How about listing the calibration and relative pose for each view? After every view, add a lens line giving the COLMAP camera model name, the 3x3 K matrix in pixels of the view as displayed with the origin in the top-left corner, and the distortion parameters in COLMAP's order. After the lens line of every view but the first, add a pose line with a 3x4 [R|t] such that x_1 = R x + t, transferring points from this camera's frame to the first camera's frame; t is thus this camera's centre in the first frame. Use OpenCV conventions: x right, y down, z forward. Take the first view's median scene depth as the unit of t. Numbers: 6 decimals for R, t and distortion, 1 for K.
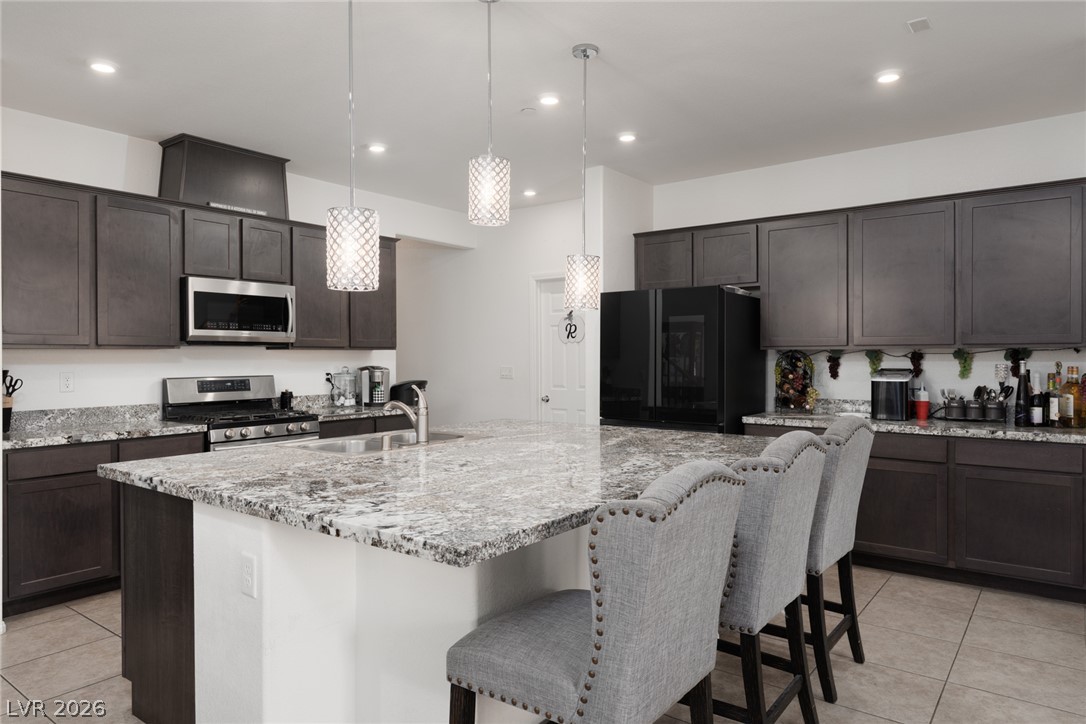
lens RADIAL K [[701.1, 0, 543.0], [0, 701.1, 362.0], [0, 0, 1]] dist [0.003249, 0.001071]
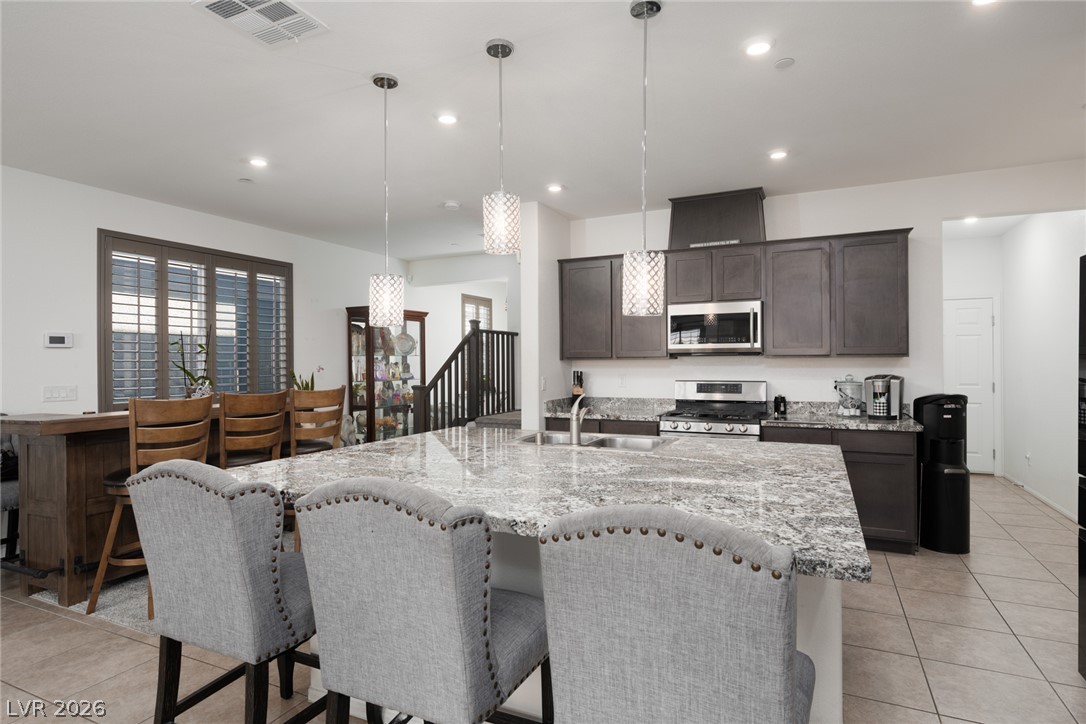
lens RADIAL K [[585.7, 0, 543.0], [0, 585.7, 362.0], [0, 0, 1]] dist [0.002488, 0.000198]
pose [[0.222694, 0.000777, -0.974888, 0.474820], [-0.005489, 0.999985, -0.000457, -0.009810], [0.974873, 0.005453, 0.222695, 0.466919]]
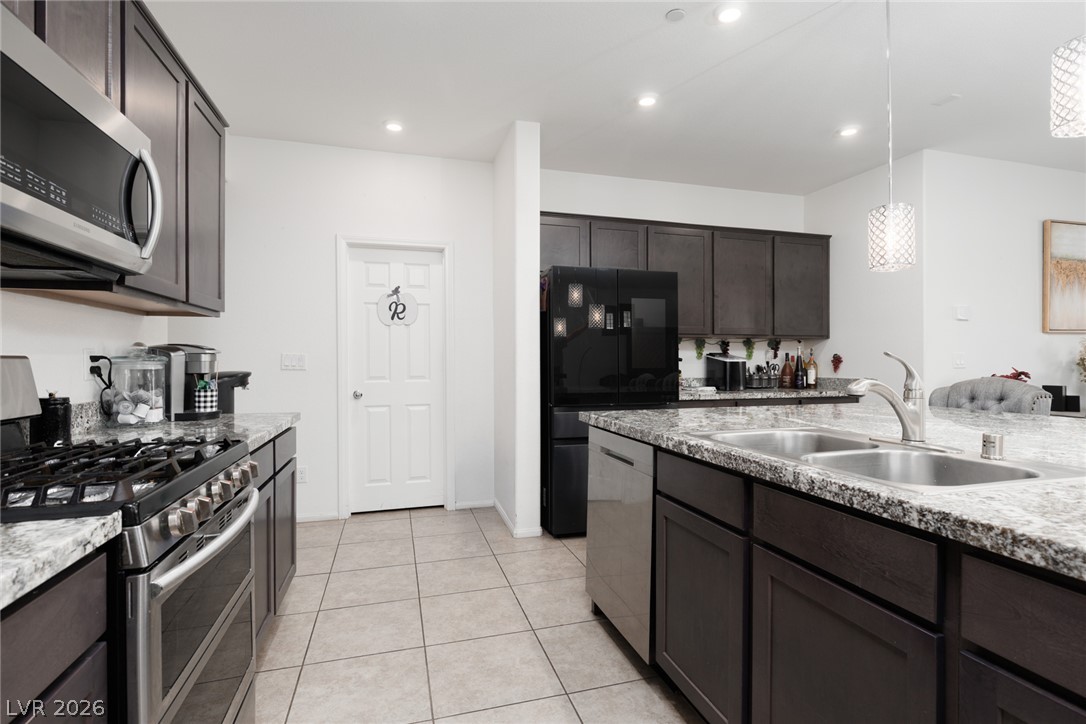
lens RADIAL K [[527.7, 0, 543.0], [0, 527.7, 362.0], [0, 0, 1]] dist [-0.008505, -0.000964]
pose [[0.570815, -0.000614, 0.821078, -0.485356], [0.006893, 0.999968, -0.004045, 0.026511], [-0.821050, 0.007969, 0.570801, 0.639641]]
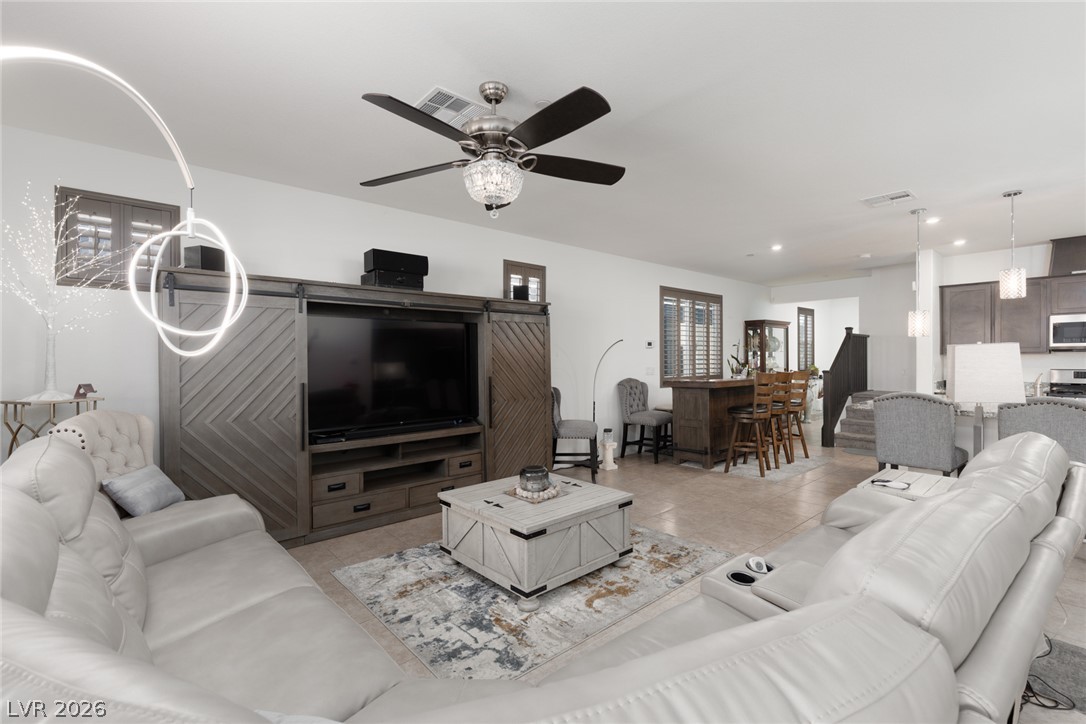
lens RADIAL K [[483.8, 0, 543.0], [0, 483.8, 362.0], [0, 0, 1]] dist [-0.000795, -0.000121]
pose [[-0.189937, 0.010533, -0.981740, 0.933558], [-0.008222, 0.999890, 0.012318, -0.000934], [0.981762, 0.010412, -0.189829, -0.086802]]
